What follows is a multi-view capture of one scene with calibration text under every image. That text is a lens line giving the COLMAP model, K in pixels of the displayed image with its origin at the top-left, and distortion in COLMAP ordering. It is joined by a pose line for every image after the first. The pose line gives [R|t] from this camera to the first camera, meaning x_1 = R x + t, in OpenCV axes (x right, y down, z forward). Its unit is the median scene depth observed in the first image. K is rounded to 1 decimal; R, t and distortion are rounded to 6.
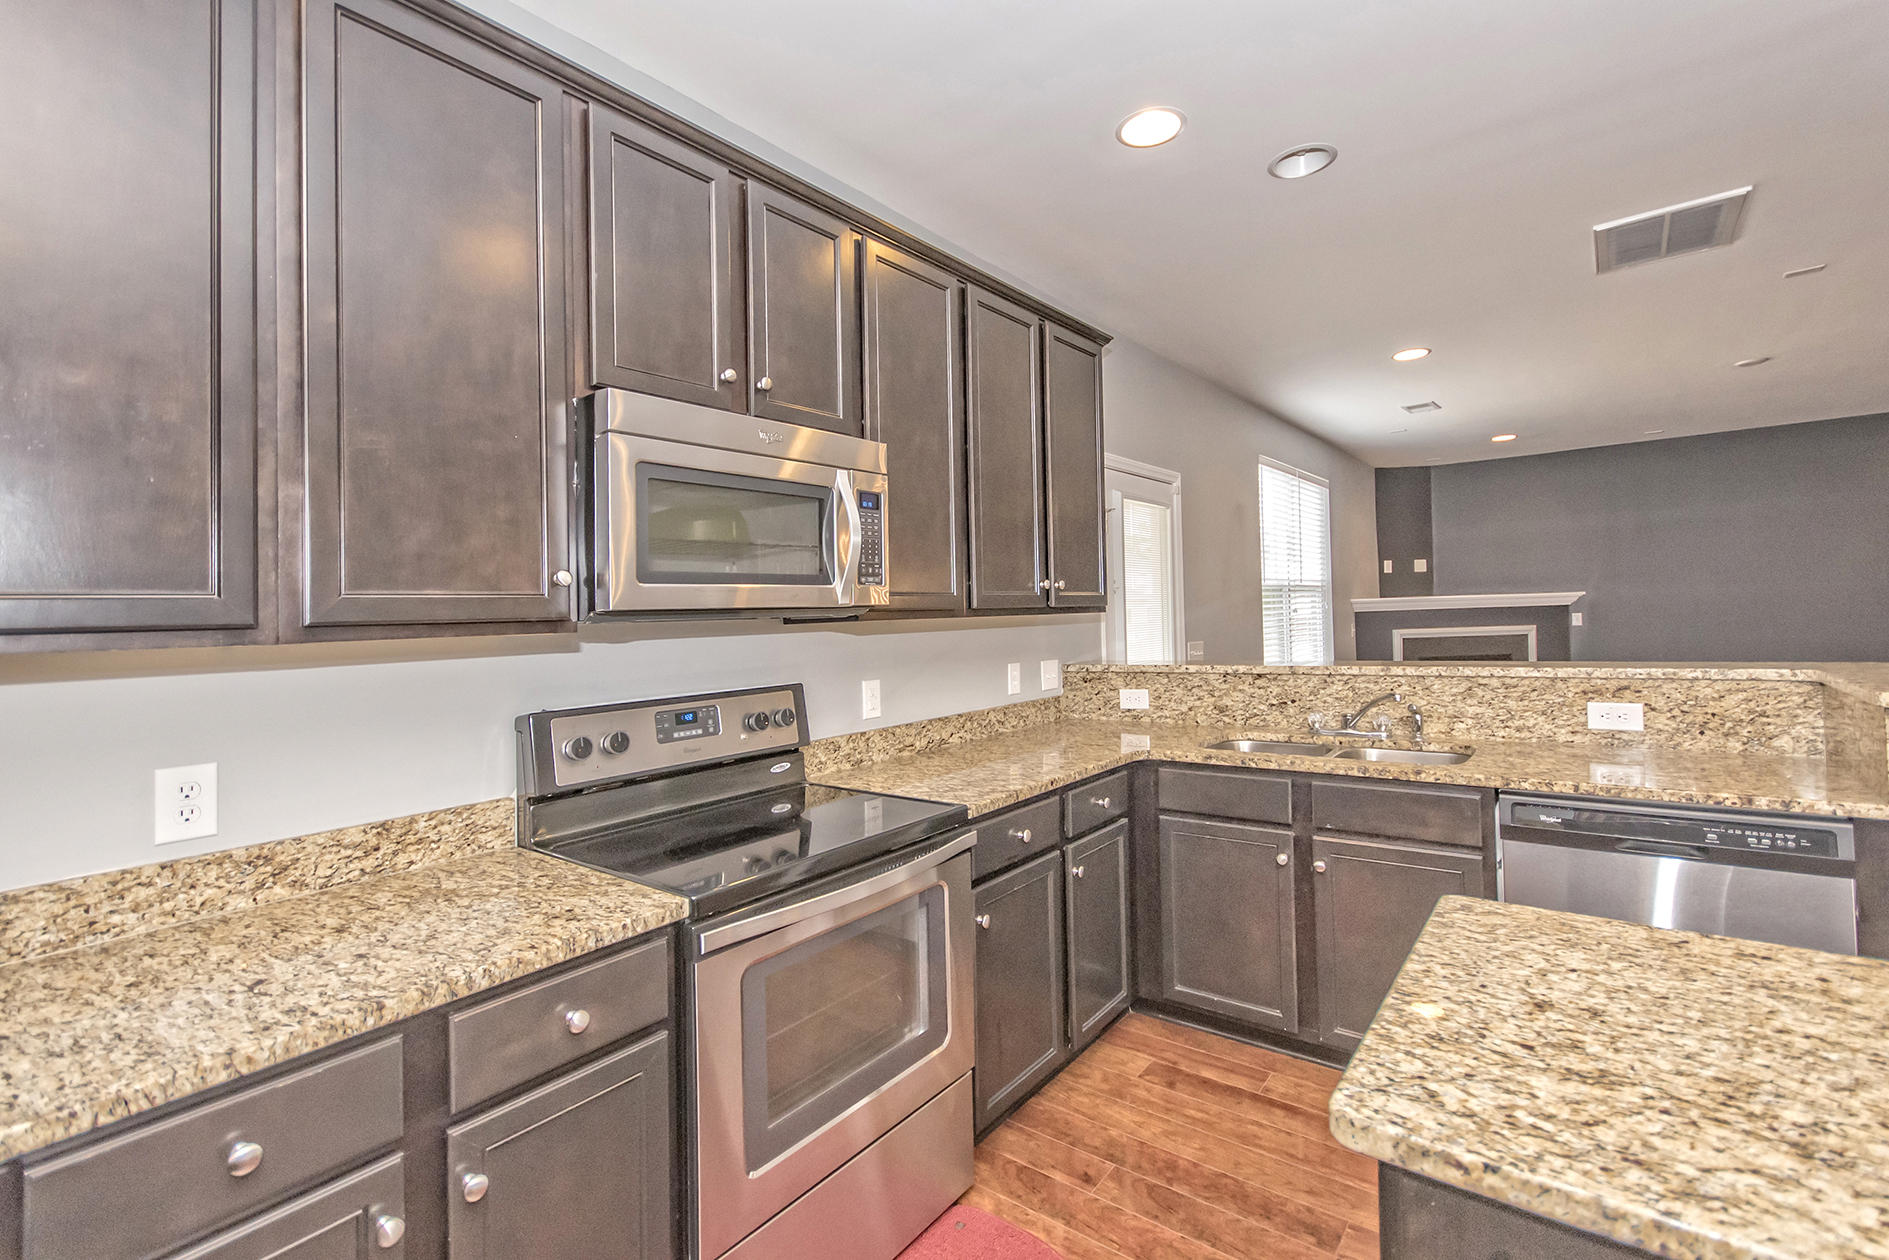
lens RADIAL K [[824.1, 0, 941.3], [0, 824.1, 611.0], [0, 0, 1]] dist [0.005121, -0.001769]
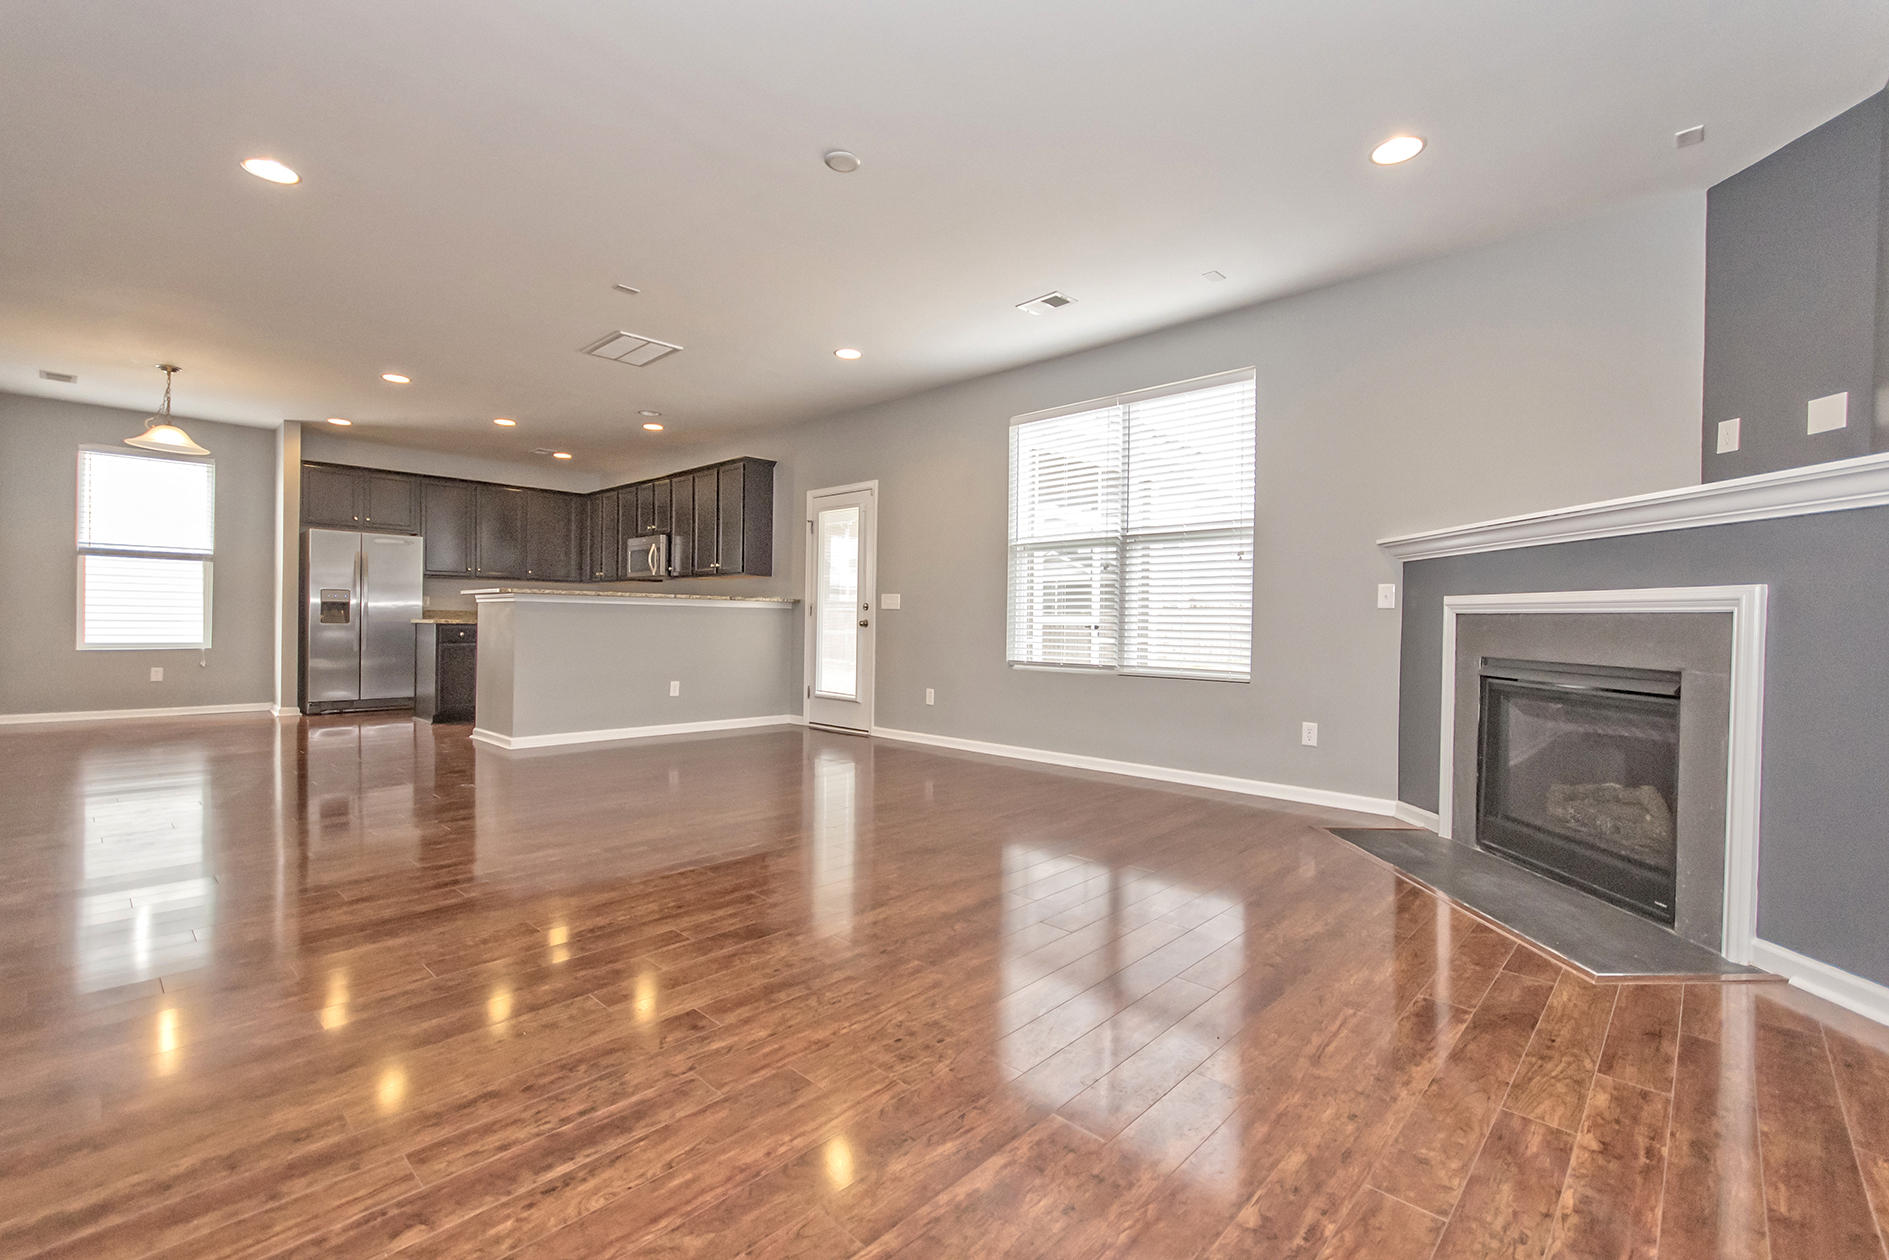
lens RADIAL K [[824.1, 0, 945.0], [0, 824.1, 635.6], [0, 0, 1]] dist [0.005121, -0.001769]
pose [[-0.074936, 0.054842, -0.995679, 3.060592], [0.001526, 0.998492, 0.054882, 0.055245], [0.997187, 0.002594, -0.074907, 2.139638]]
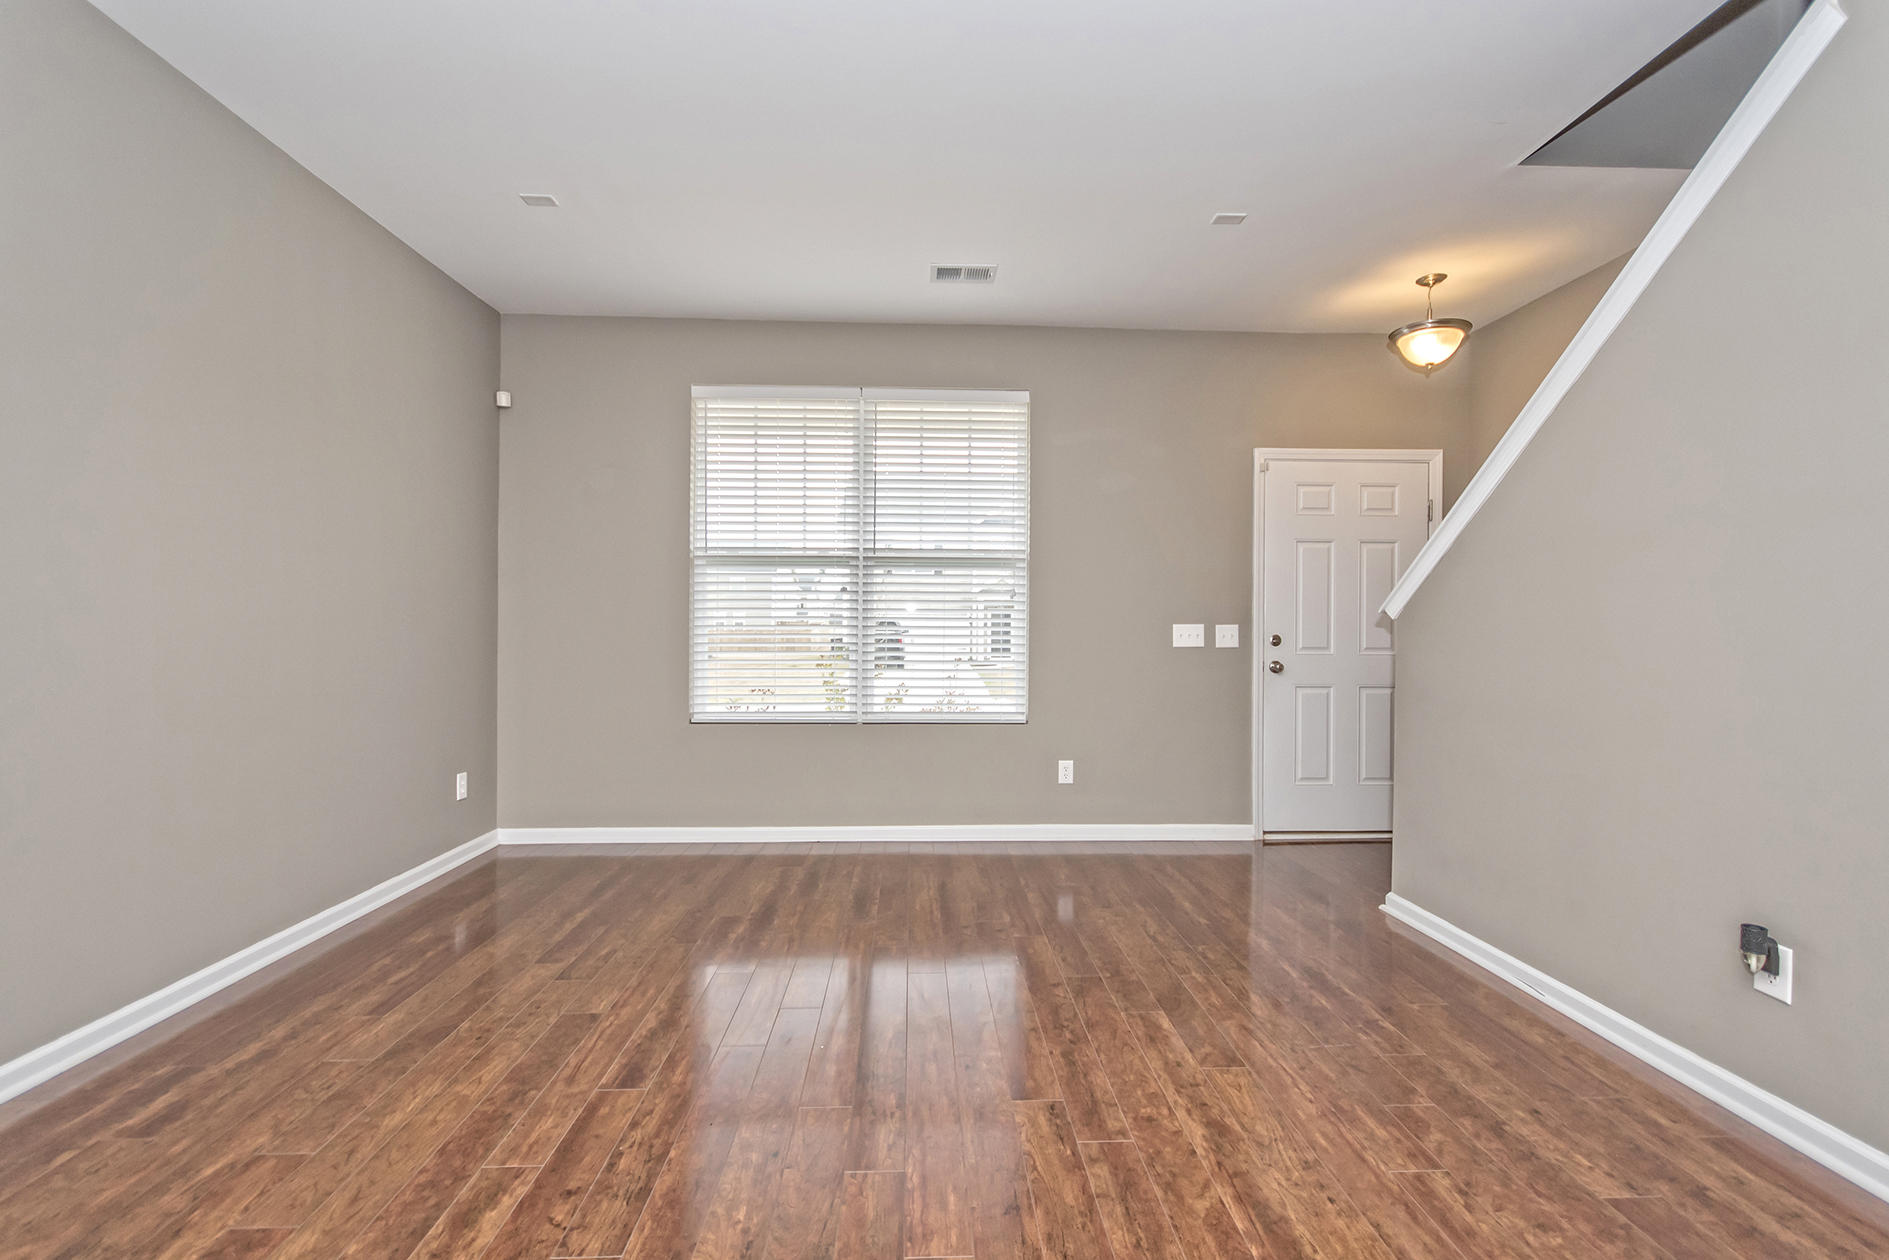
lens RADIAL K [[824.1, 0, 948.8], [0, 824.1, 629.3], [0, 0, 1]] dist [0.005121, -0.001769]
pose [[0.683911, 0.041380, -0.728391, 2.363342], [-0.022837, 0.999115, 0.035317, 0.008375], [0.729208, -0.007520, 0.684251, 1.402306]]
